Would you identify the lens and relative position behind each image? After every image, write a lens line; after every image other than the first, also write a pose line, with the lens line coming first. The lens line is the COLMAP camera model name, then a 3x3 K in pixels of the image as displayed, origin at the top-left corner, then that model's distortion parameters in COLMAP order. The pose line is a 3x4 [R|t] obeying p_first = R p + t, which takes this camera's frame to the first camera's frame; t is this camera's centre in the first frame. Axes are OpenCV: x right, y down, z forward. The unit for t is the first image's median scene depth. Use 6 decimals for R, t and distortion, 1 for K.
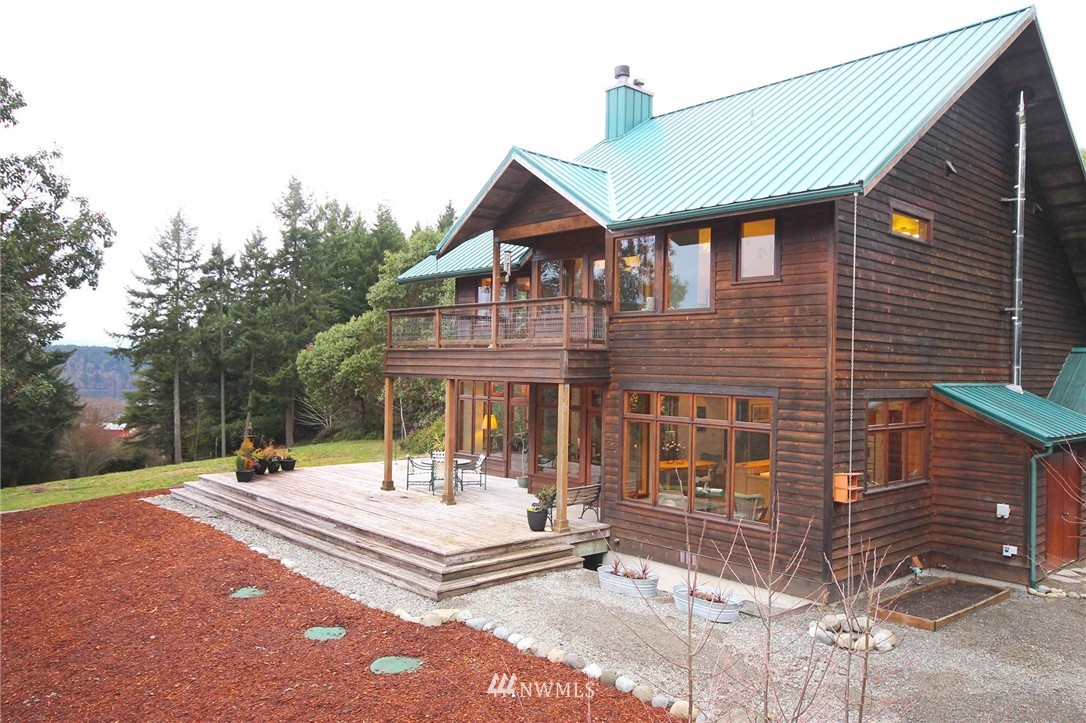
lens RADIAL K [[798.5, 0, 548.2], [0, 798.5, 364.0], [0, 0, 1]] dist [0.010720, 0.001388]
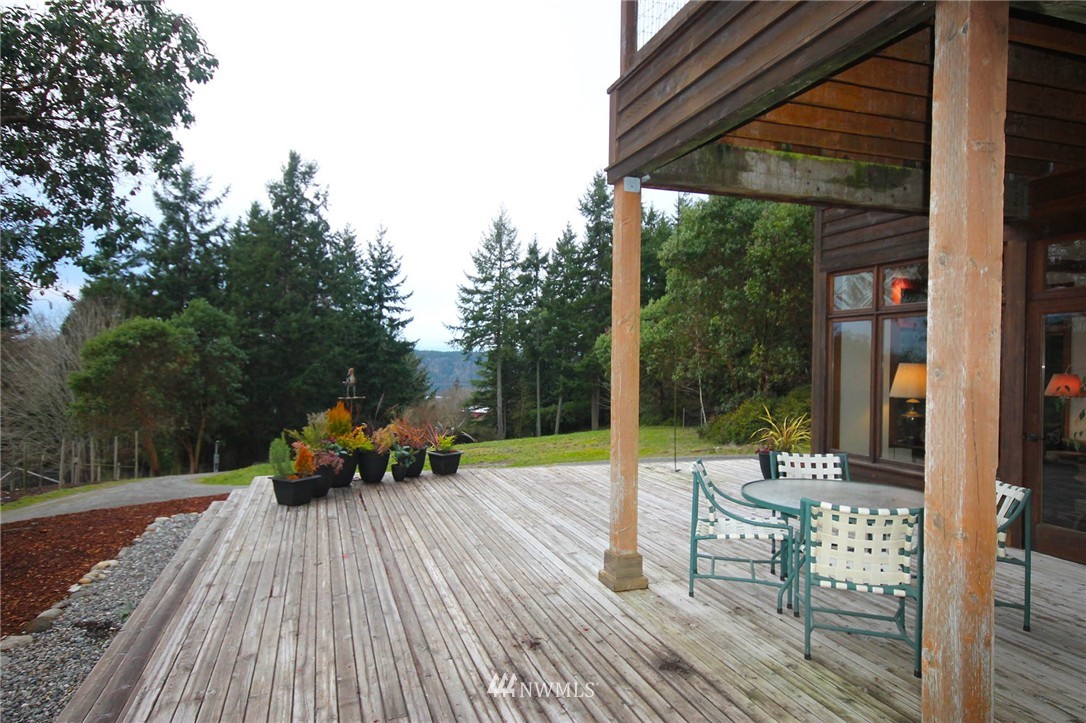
lens RADIAL K [[667.2, 0, 550.4], [0, 667.2, 359.8], [0, 0, 1]] dist [0.029390, 0.002984]
pose [[0.918266, -0.004741, -0.395936, -0.029292], [0.001651, 0.999965, -0.008145, 0.018103], [0.395961, 0.006825, 0.918242, 0.172130]]
